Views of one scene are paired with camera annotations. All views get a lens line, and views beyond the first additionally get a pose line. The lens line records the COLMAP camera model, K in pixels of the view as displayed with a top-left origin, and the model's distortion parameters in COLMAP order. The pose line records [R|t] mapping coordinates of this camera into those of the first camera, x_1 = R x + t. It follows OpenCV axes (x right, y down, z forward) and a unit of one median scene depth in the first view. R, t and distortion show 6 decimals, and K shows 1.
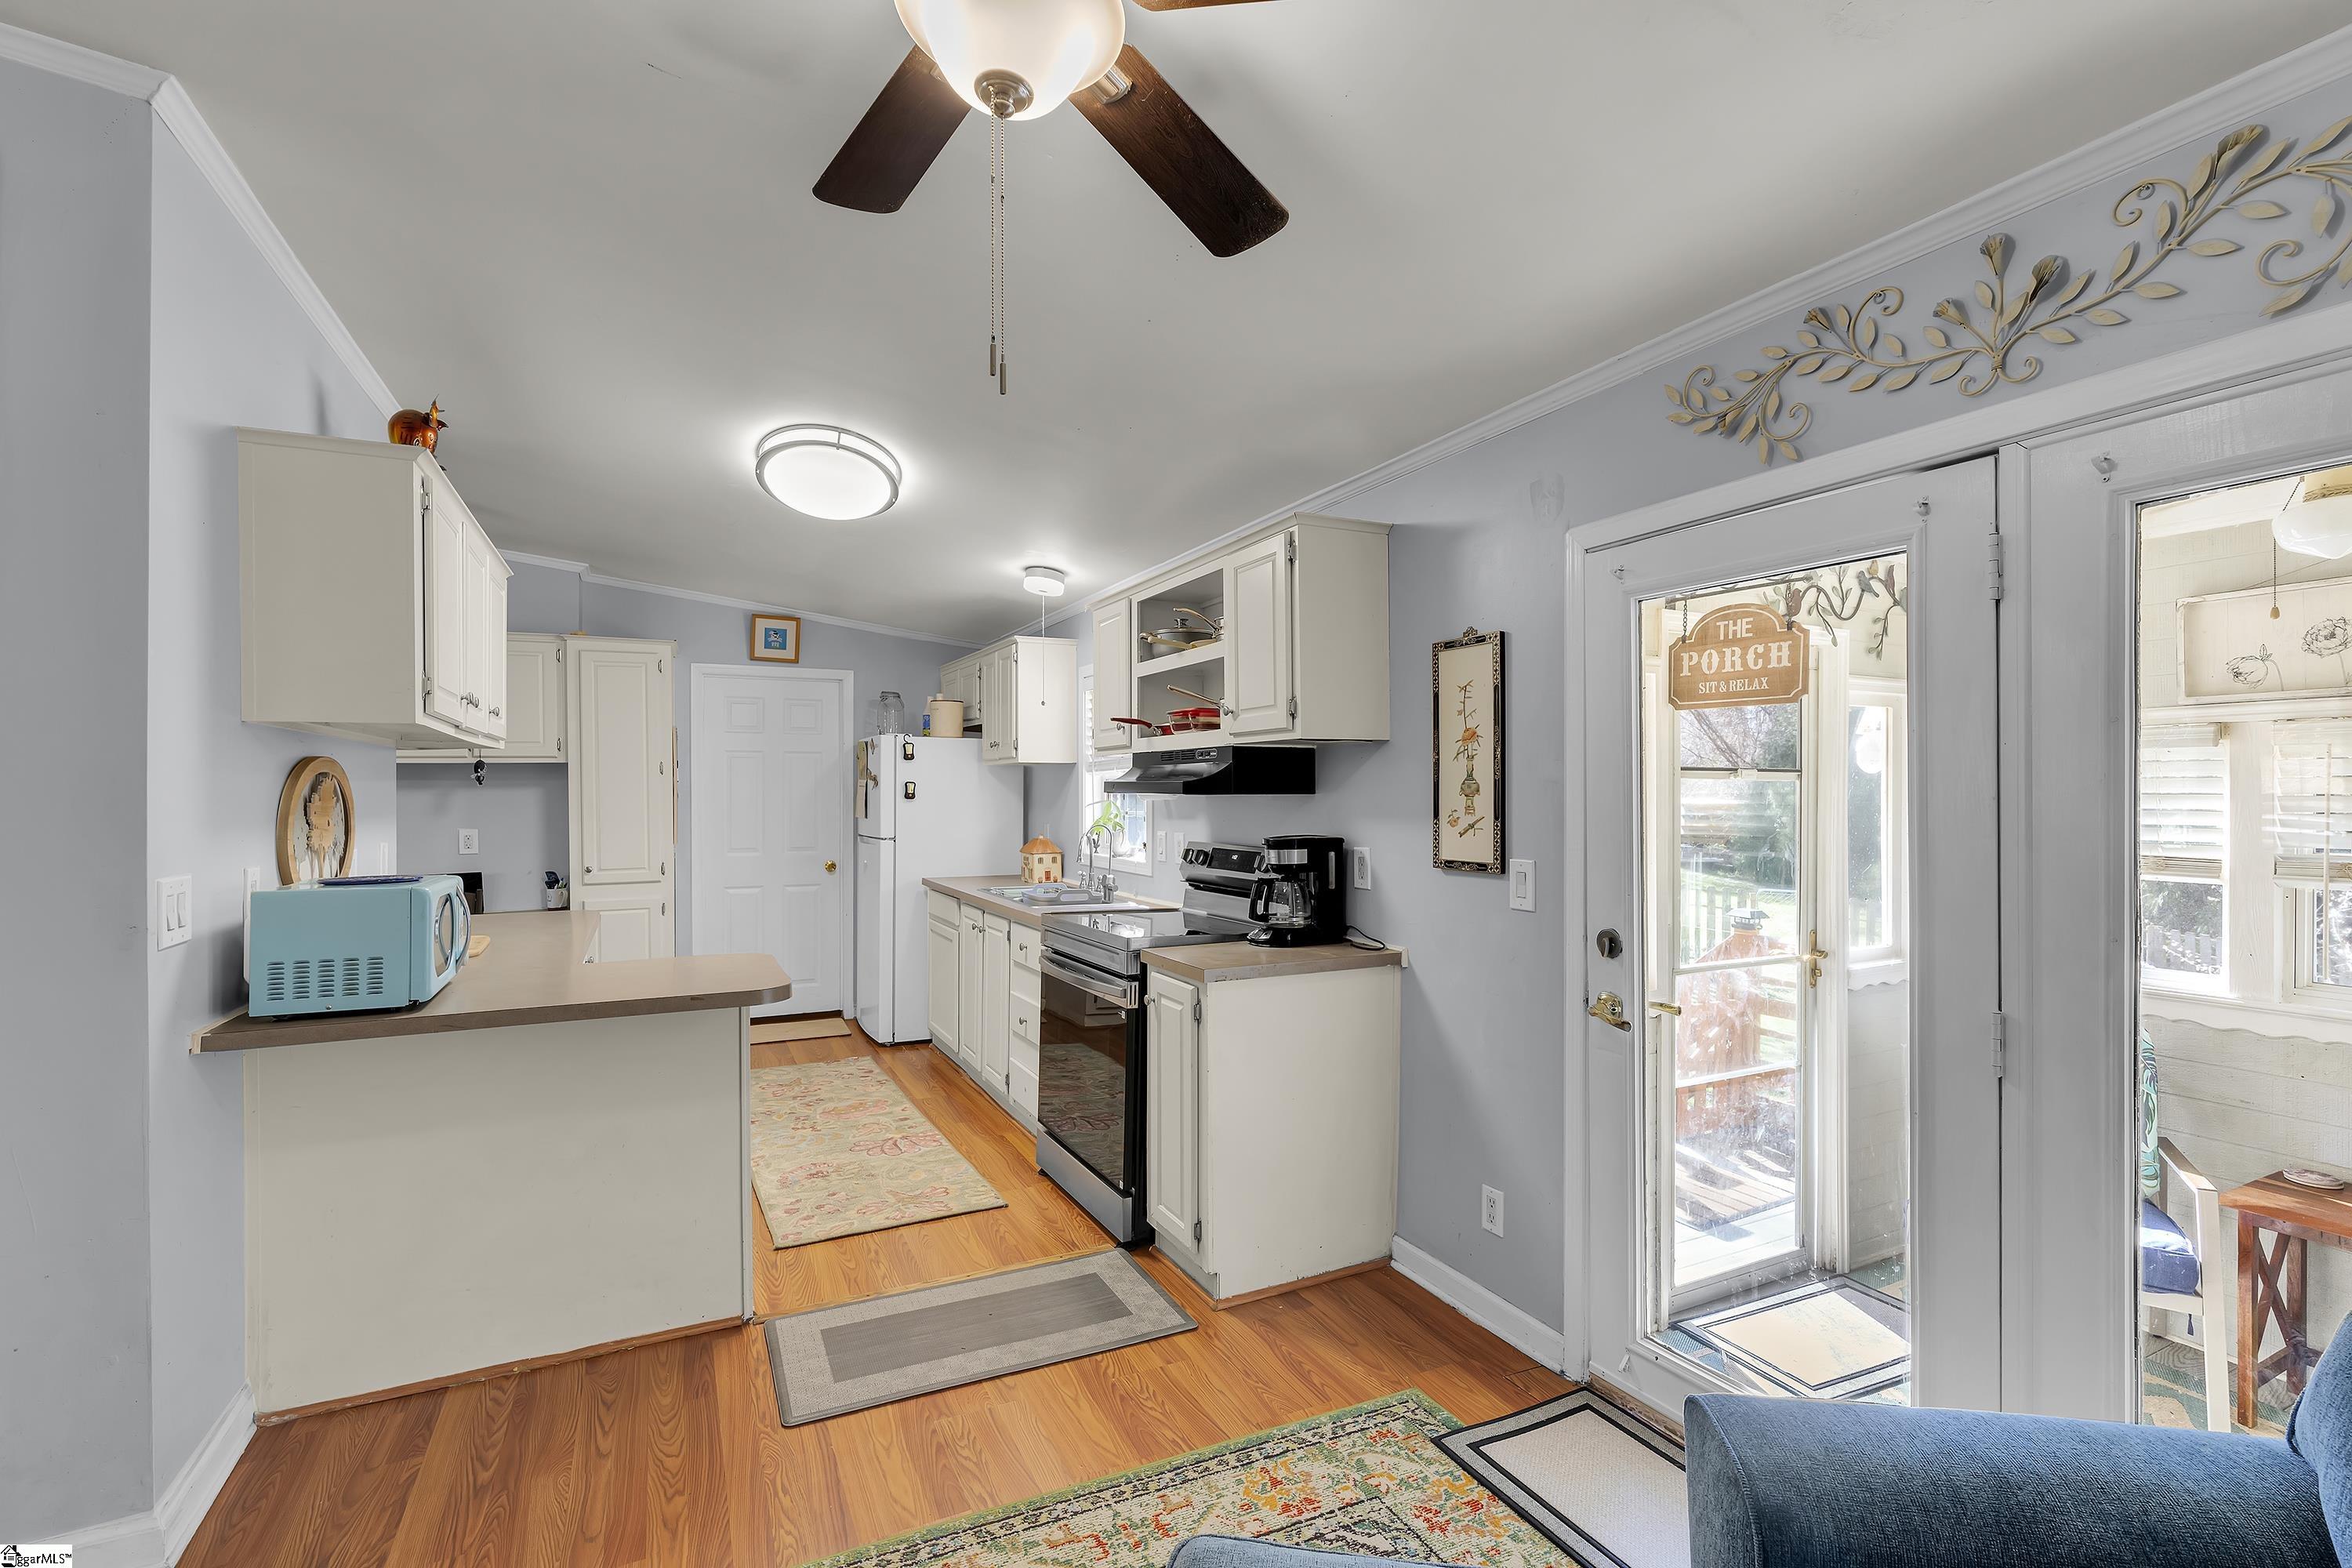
lens RADIAL K [[1048.3, 0, 1179.3], [0, 1048.3, 794.5], [0, 0, 1]] dist [-0.006307, -0.000325]
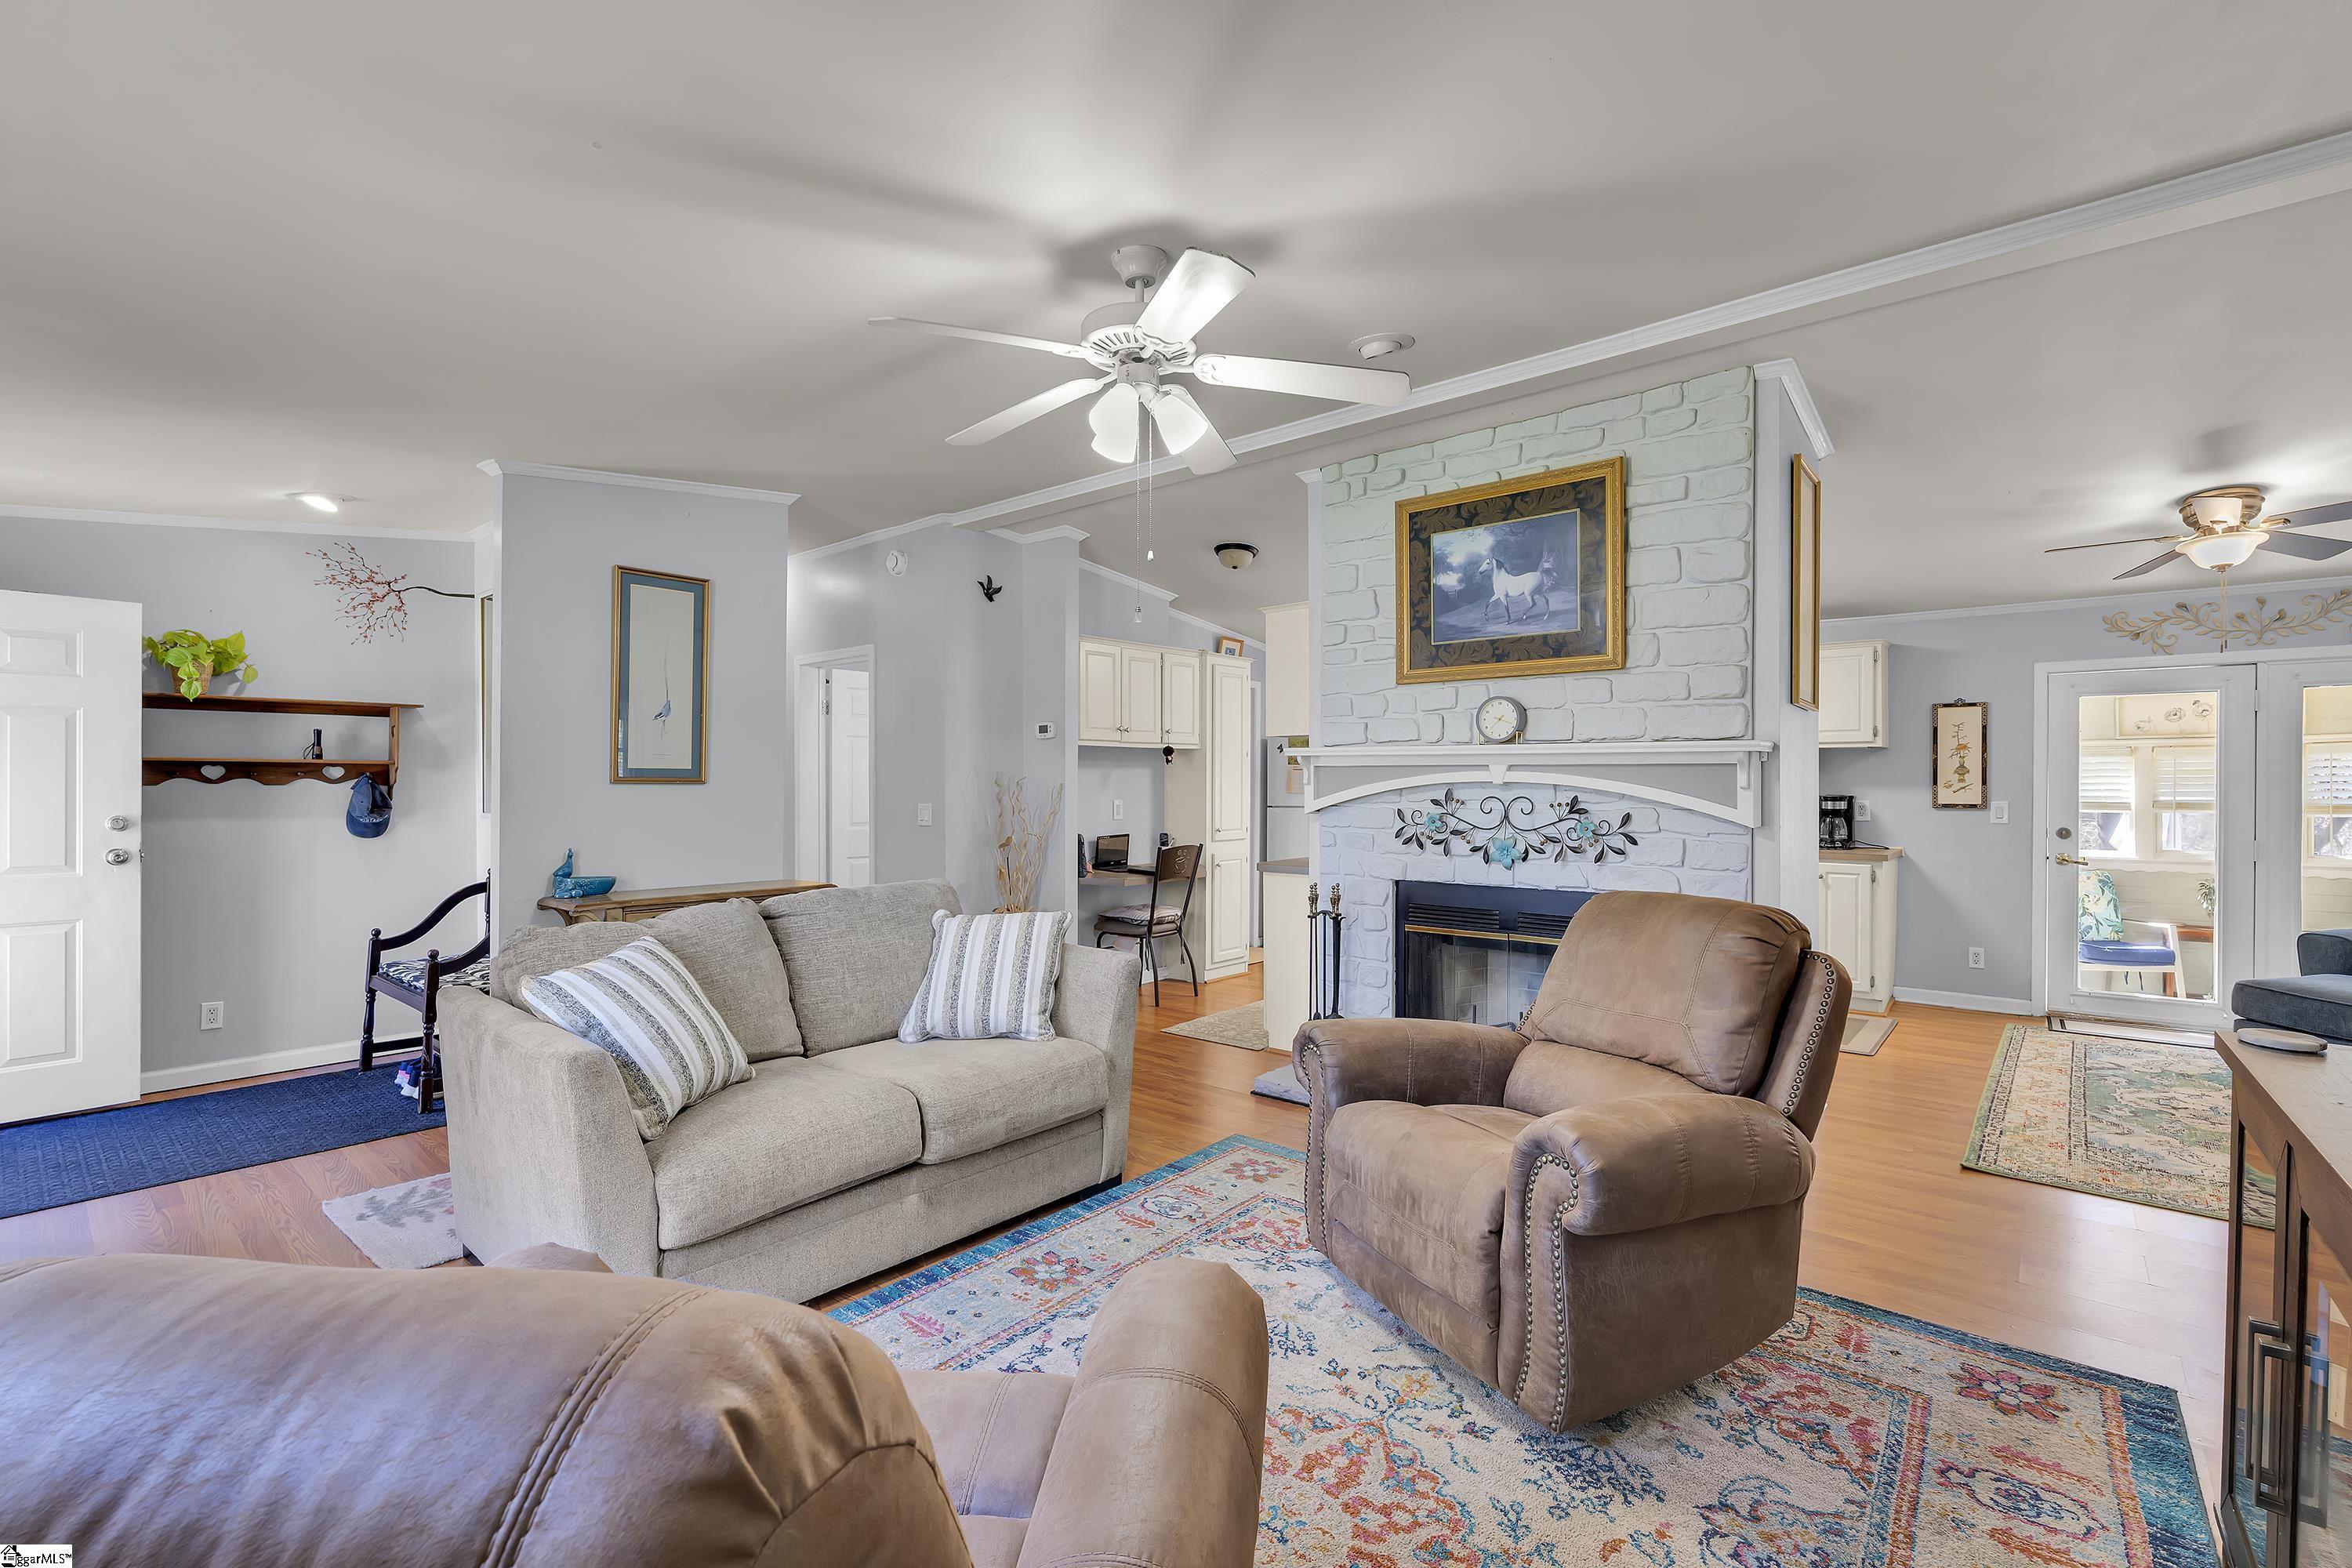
lens RADIAL K [[1027.8, 0, 1173.8], [0, 1027.8, 786.5], [0, 0, 1]] dist [-0.008044, -0.000013]
pose [[0.918909, 0.003031, 0.394459, -2.018221], [-0.002965, 0.999995, -0.000777, 0.032011], [-0.394459, -0.000456, 0.918913, -0.318813]]
